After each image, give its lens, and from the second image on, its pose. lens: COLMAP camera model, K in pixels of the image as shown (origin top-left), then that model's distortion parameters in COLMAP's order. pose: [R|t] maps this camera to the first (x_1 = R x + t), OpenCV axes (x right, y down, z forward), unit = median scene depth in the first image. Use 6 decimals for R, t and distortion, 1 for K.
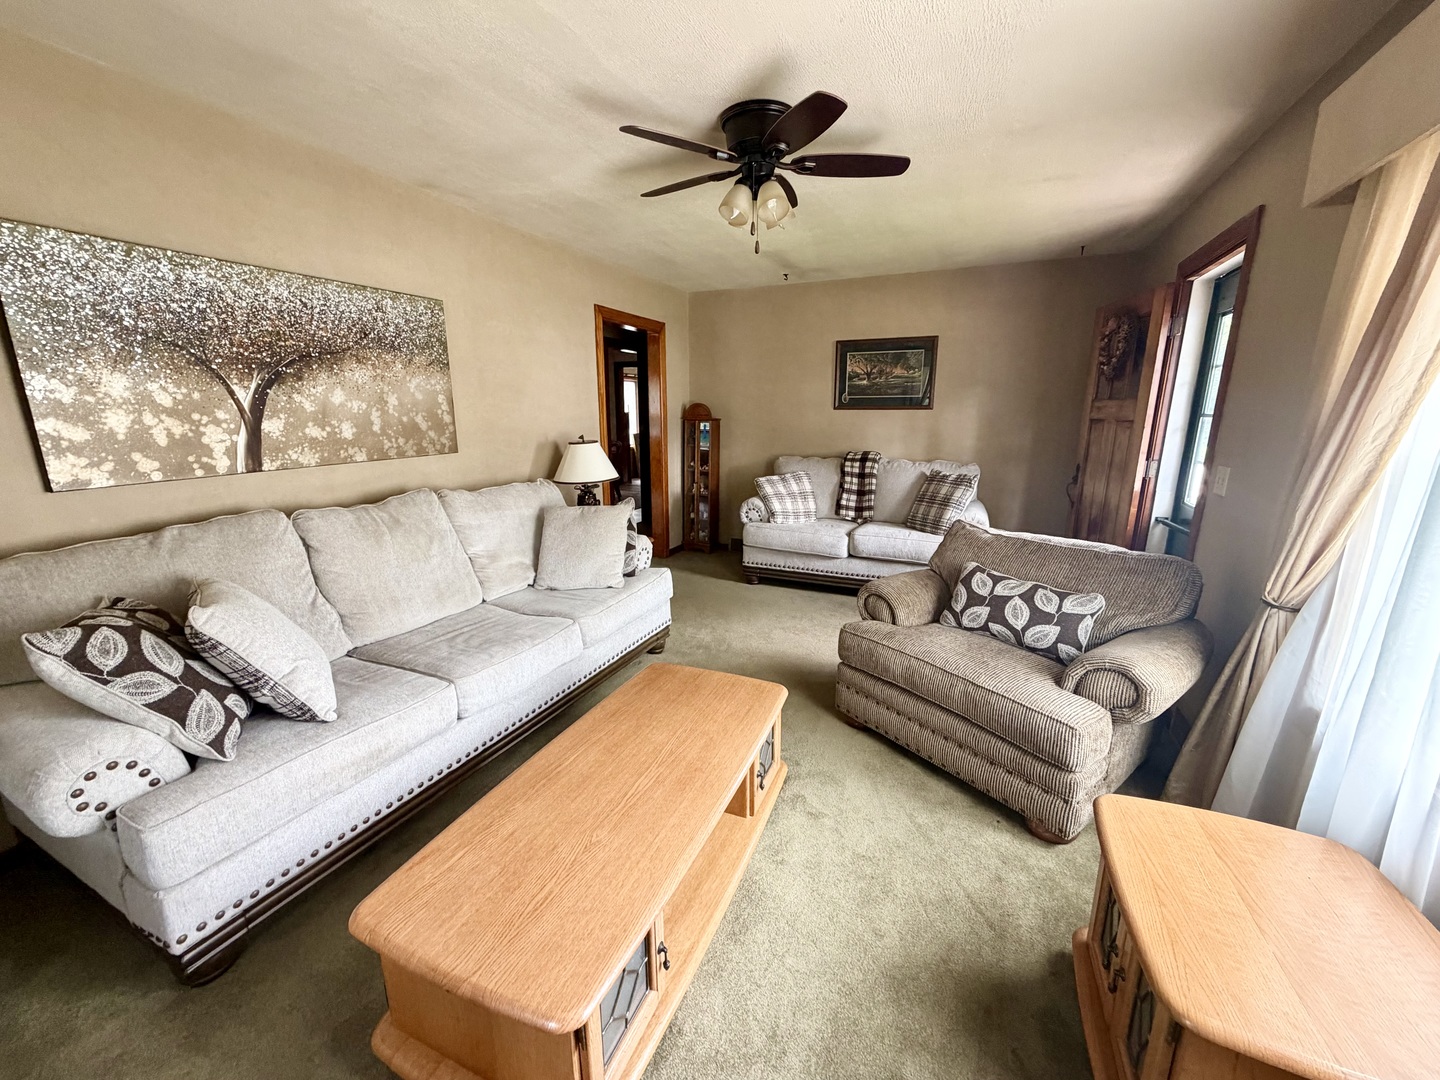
lens RADIAL K [[569.4, 0, 715.0], [0, 569.4, 542.8], [0, 0, 1]] dist [-0.000128, 0.000103]
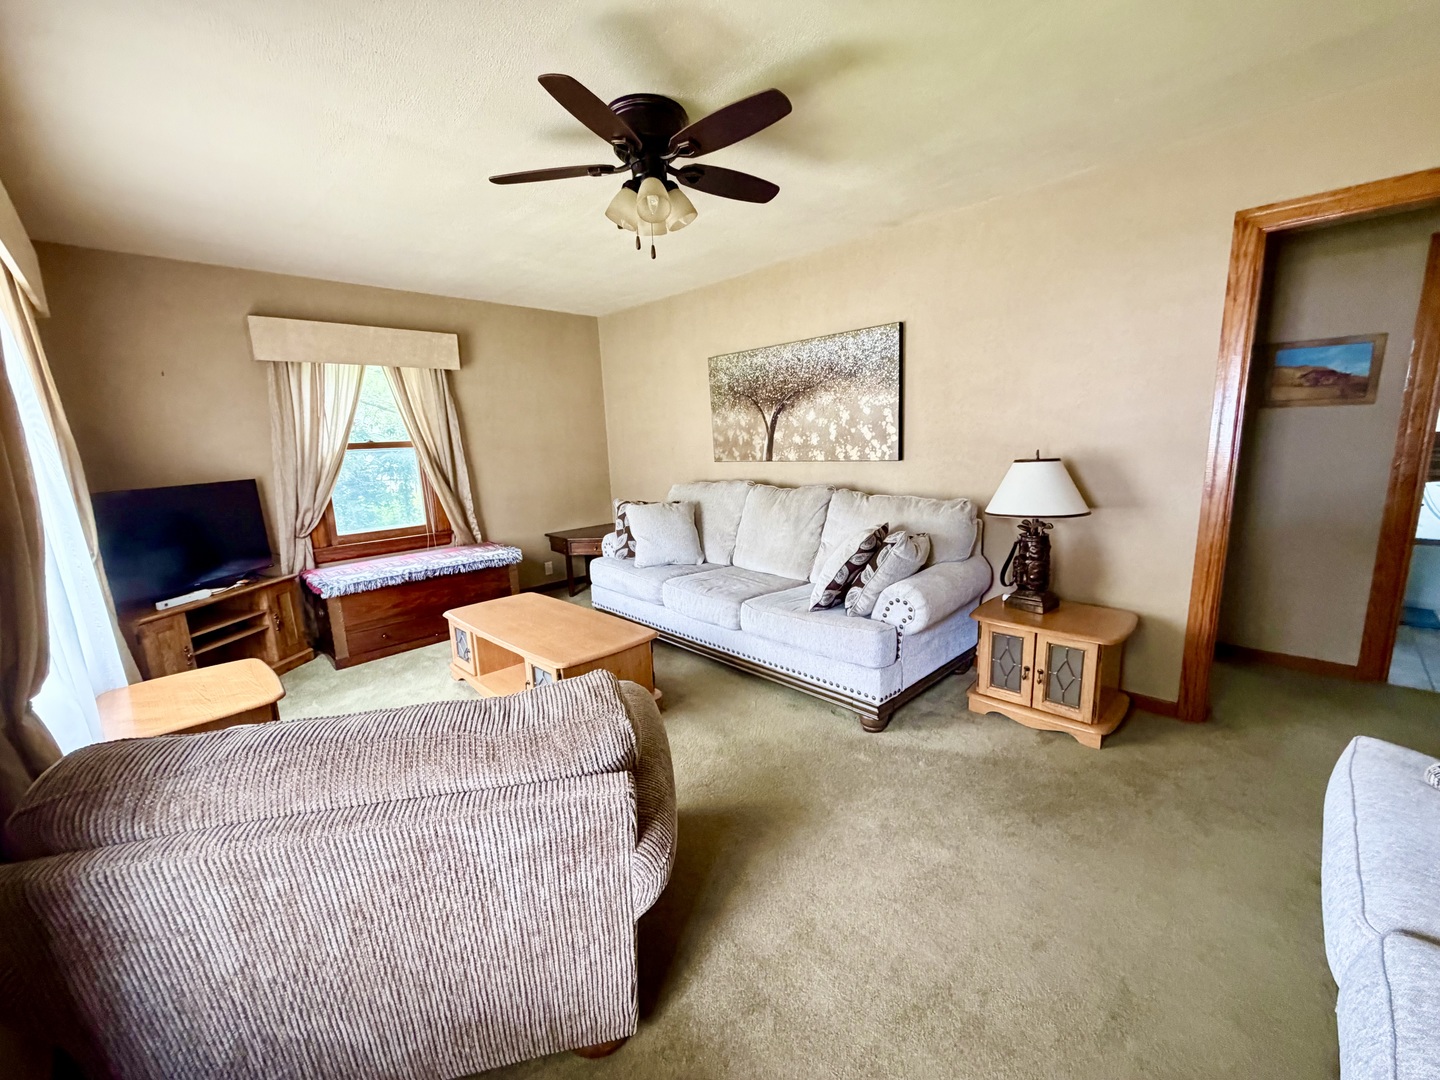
lens RADIAL K [[569.4, 0, 715.0], [0, 569.4, 542.8], [0, 0, 1]] dist [-0.000128, 0.000103]
pose [[-0.354715, 0.186243, -0.916237, 0.890917], [-0.181082, 0.947720, 0.262747, -0.301063], [0.917271, 0.259115, -0.302445, 1.363169]]
